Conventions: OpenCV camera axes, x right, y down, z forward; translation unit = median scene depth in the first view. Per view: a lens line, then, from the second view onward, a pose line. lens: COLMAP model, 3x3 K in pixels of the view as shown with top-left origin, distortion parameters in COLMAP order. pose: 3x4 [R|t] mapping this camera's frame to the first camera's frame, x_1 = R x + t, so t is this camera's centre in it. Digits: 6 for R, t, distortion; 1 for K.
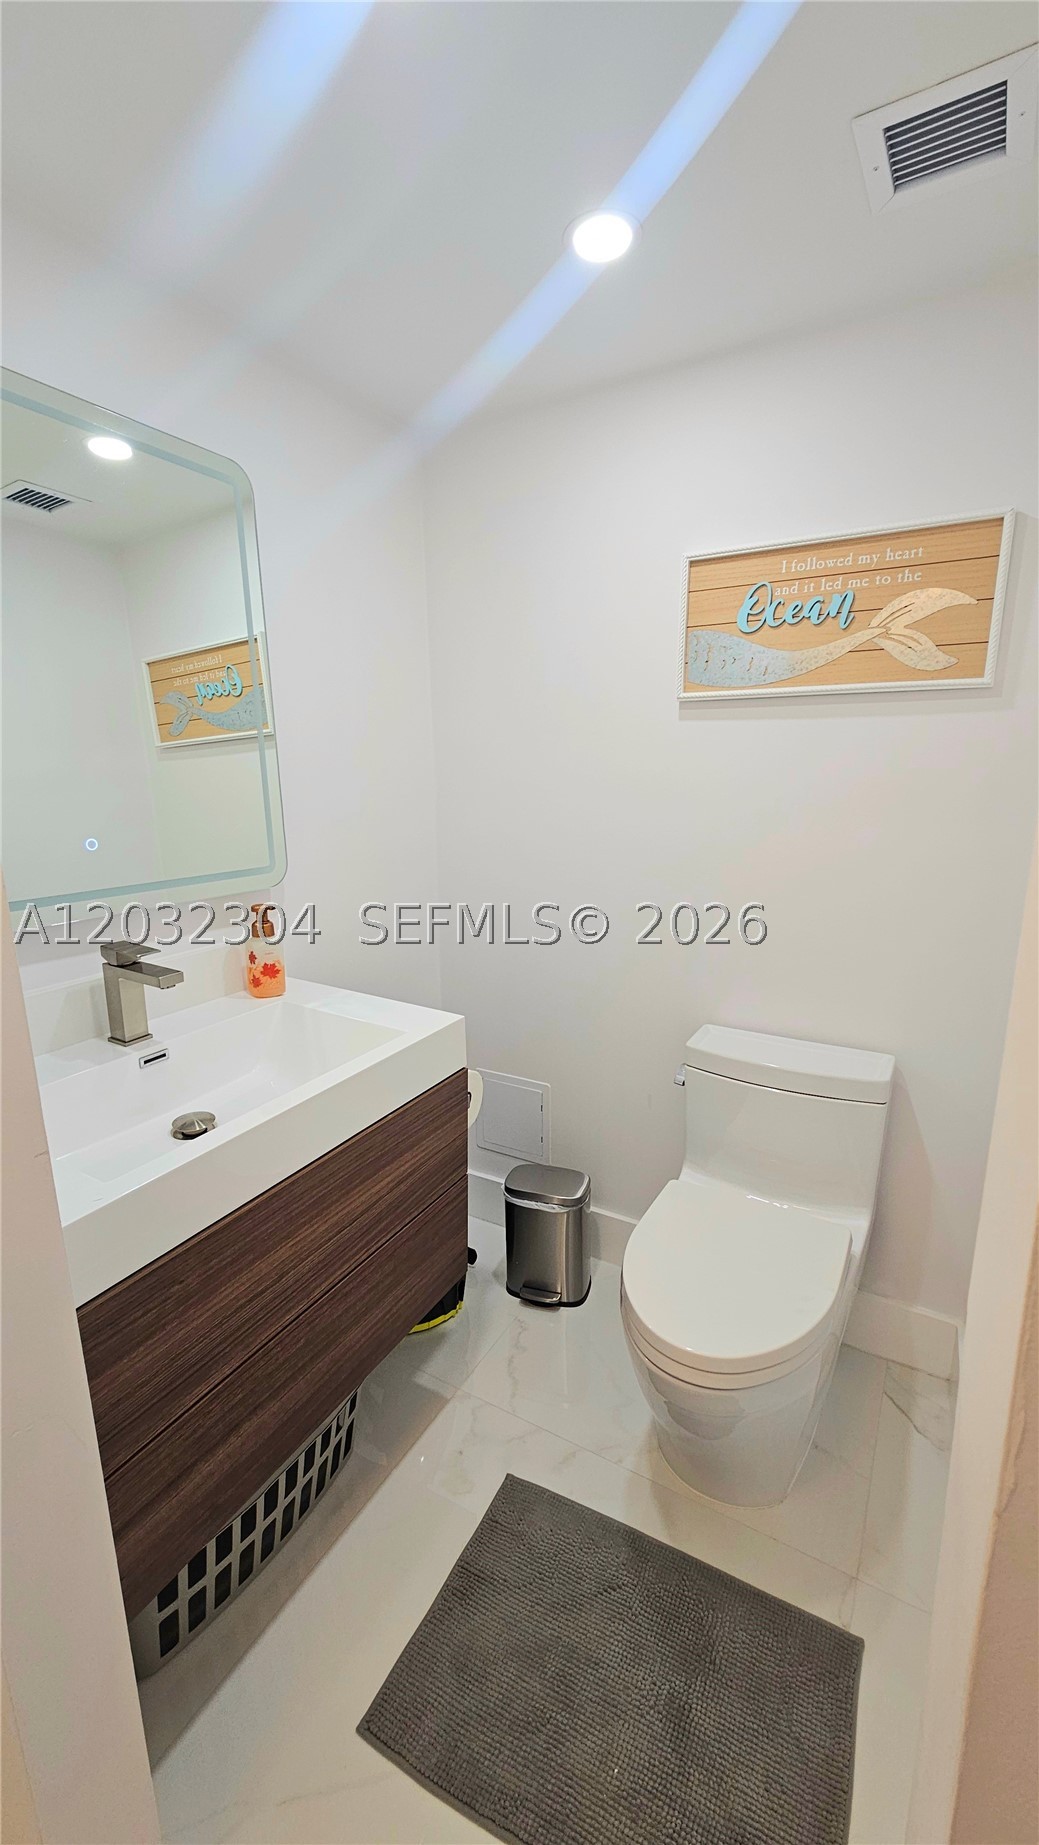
lens RADIAL K [[753.8, 0, 523.8], [0, 753.8, 926.6], [0, 0, 1]] dist [-0.001237, -0.001988]
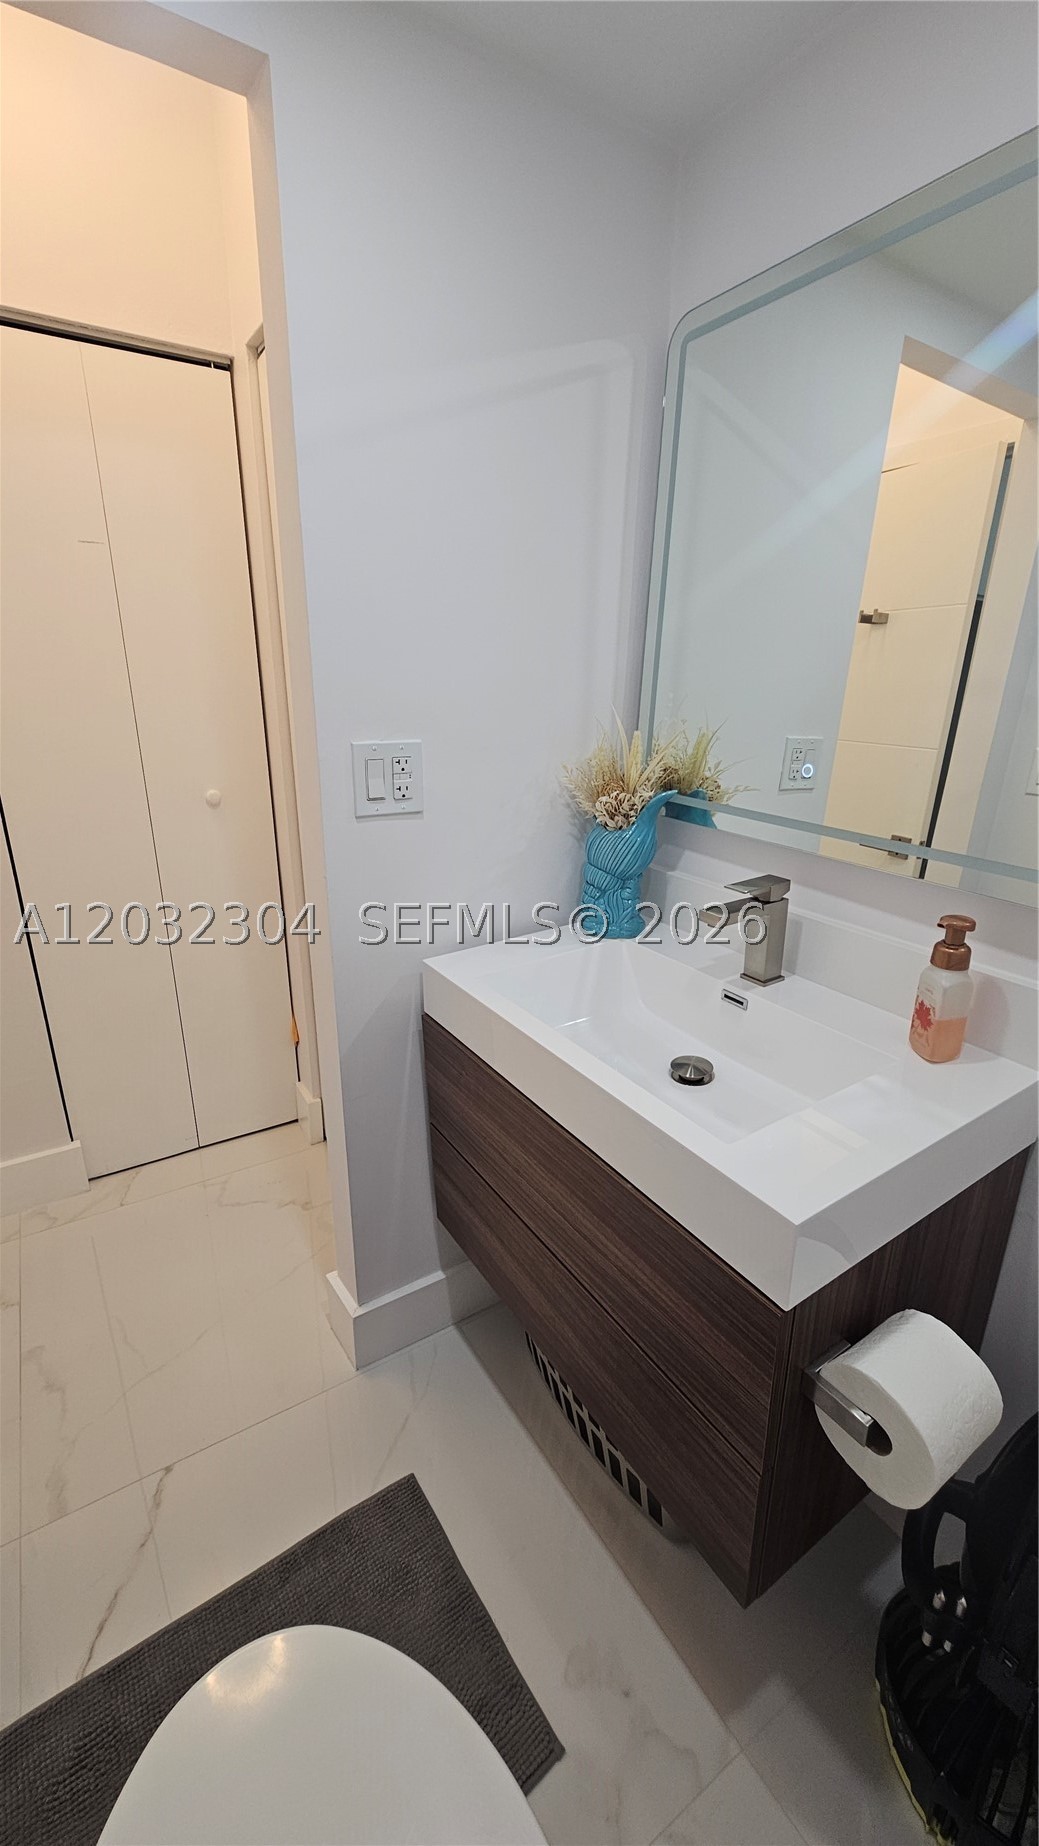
lens RADIAL K [[754.2, 0, 528.3], [0, 754.2, 929.0], [0, 0, 1]] dist [-0.001237, -0.001988]
pose [[-0.457410, 0.289737, -0.840731, 0.347641], [-0.199469, 0.887911, 0.414519, -0.212822], [0.866596, 0.357305, -0.348345, 0.929179]]
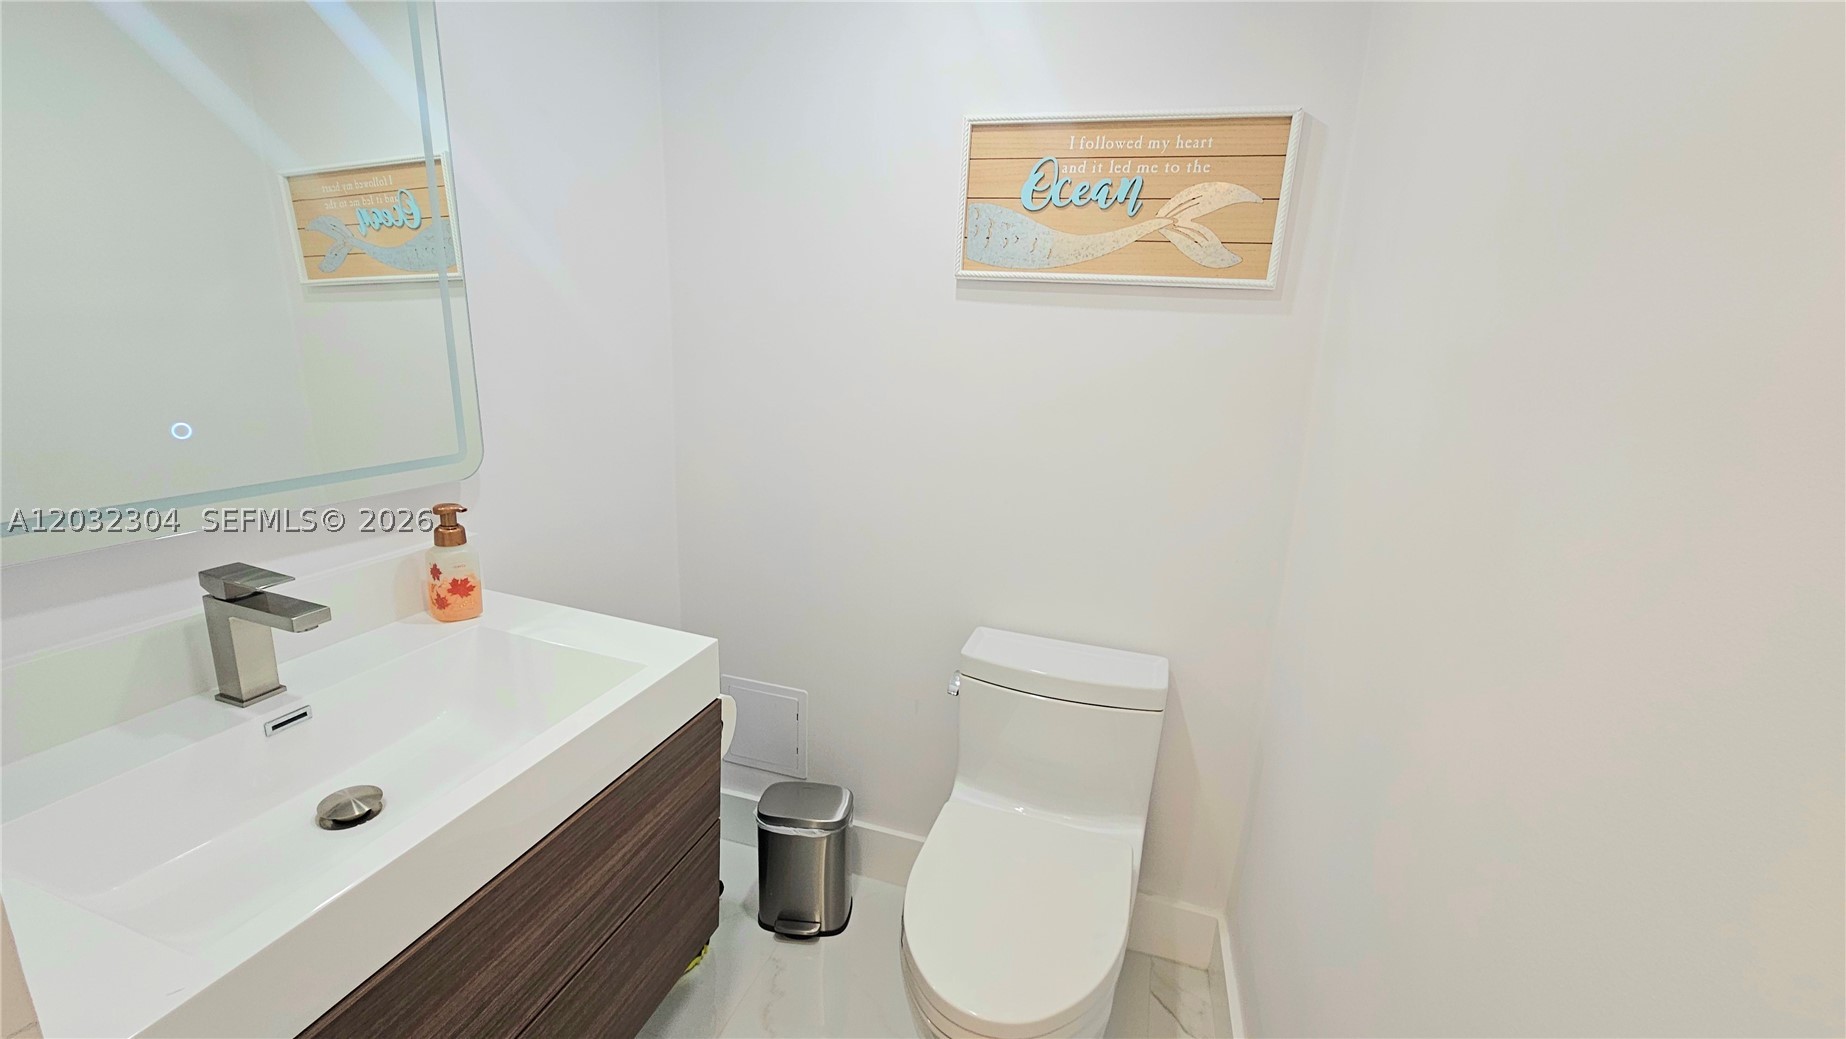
lens RADIAL K [[754.2, 0, 928.4], [0, 754.2, 511.9], [0, 0, 1]] dist [-0.001237, -0.001988]
pose [[0.974296, 0.000498, 0.225270, -0.036832], [-0.007811, 0.999471, 0.031574, -0.051511], [-0.225135, -0.032522, 0.973785, 0.122134]]
